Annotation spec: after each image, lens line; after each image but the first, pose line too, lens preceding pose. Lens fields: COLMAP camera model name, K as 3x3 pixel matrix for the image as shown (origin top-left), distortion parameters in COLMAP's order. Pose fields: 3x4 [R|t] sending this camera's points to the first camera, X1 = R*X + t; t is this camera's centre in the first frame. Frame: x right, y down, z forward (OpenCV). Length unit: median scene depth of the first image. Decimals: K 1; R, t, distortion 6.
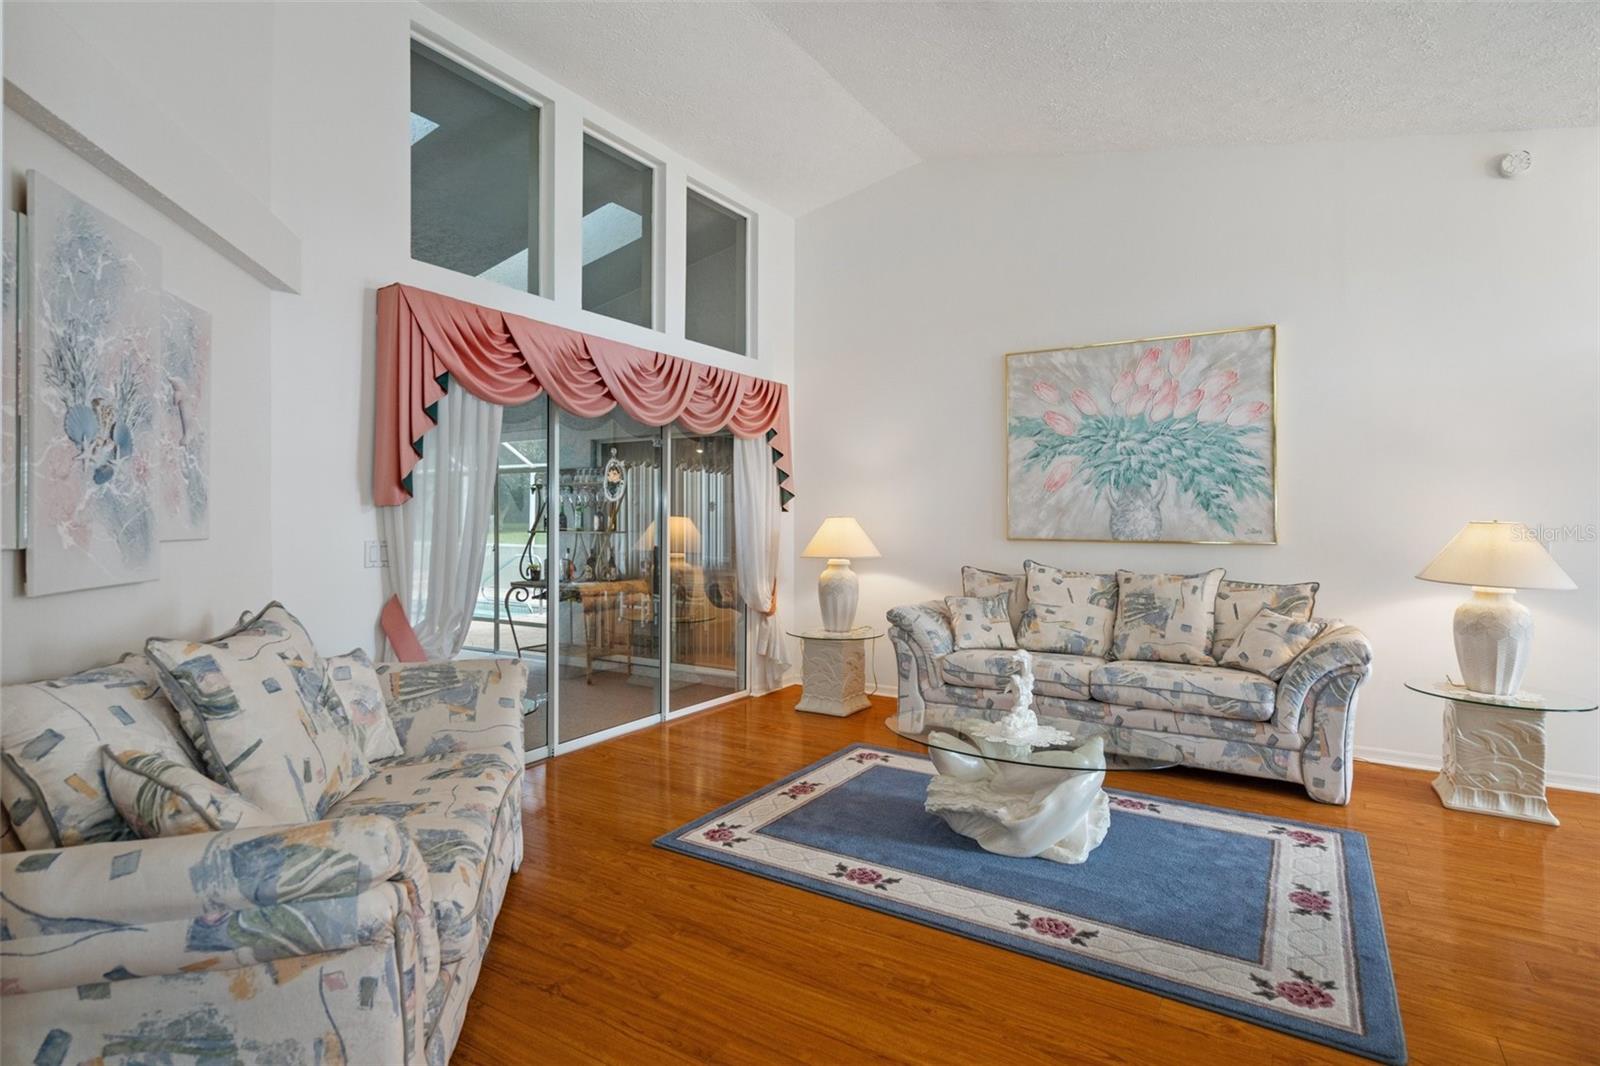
lens RADIAL K [[810.5, 0, 797.8], [0, 810.5, 518.0], [0, 0, 1]] dist [0.002123, 0.001649]
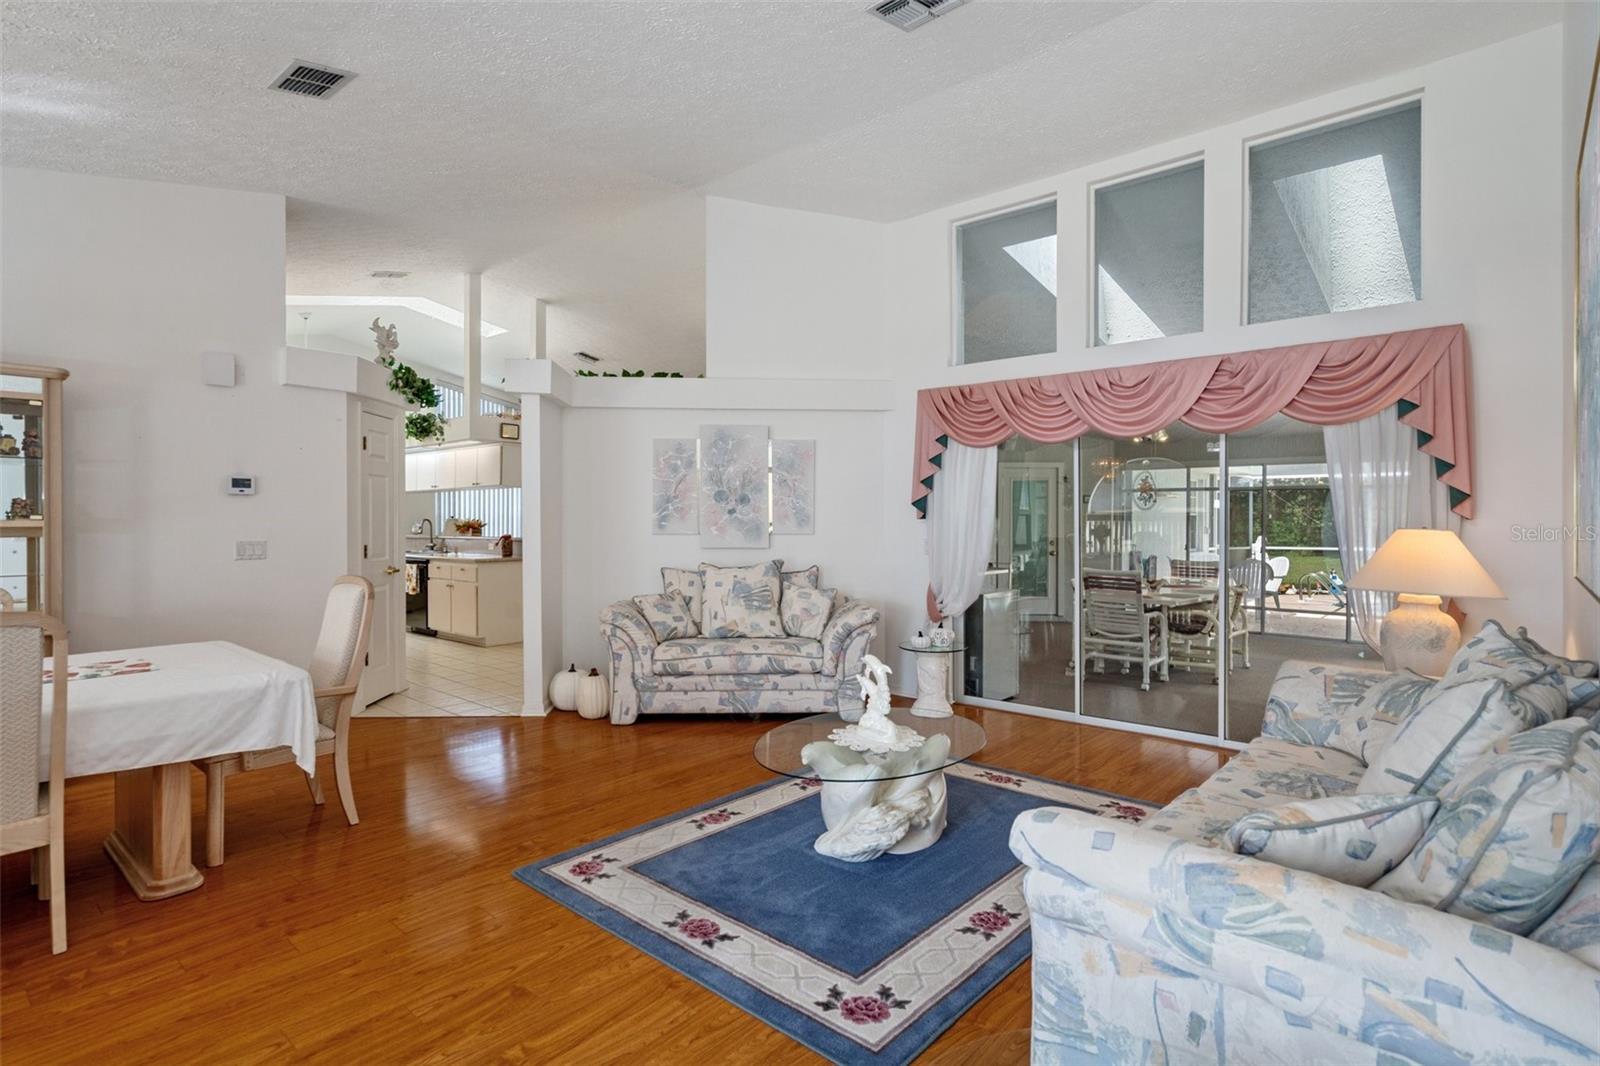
lens RADIAL K [[810.5, 0, 799.7], [0, 810.5, 527.6], [0, 0, 1]] dist [0.002123, 0.001649]
pose [[-0.159964, 0.007802, -0.987092, 0.988023], [-0.000865, 0.999967, 0.008044, -0.007477], [0.987122, 0.002141, -0.159952, 0.806231]]
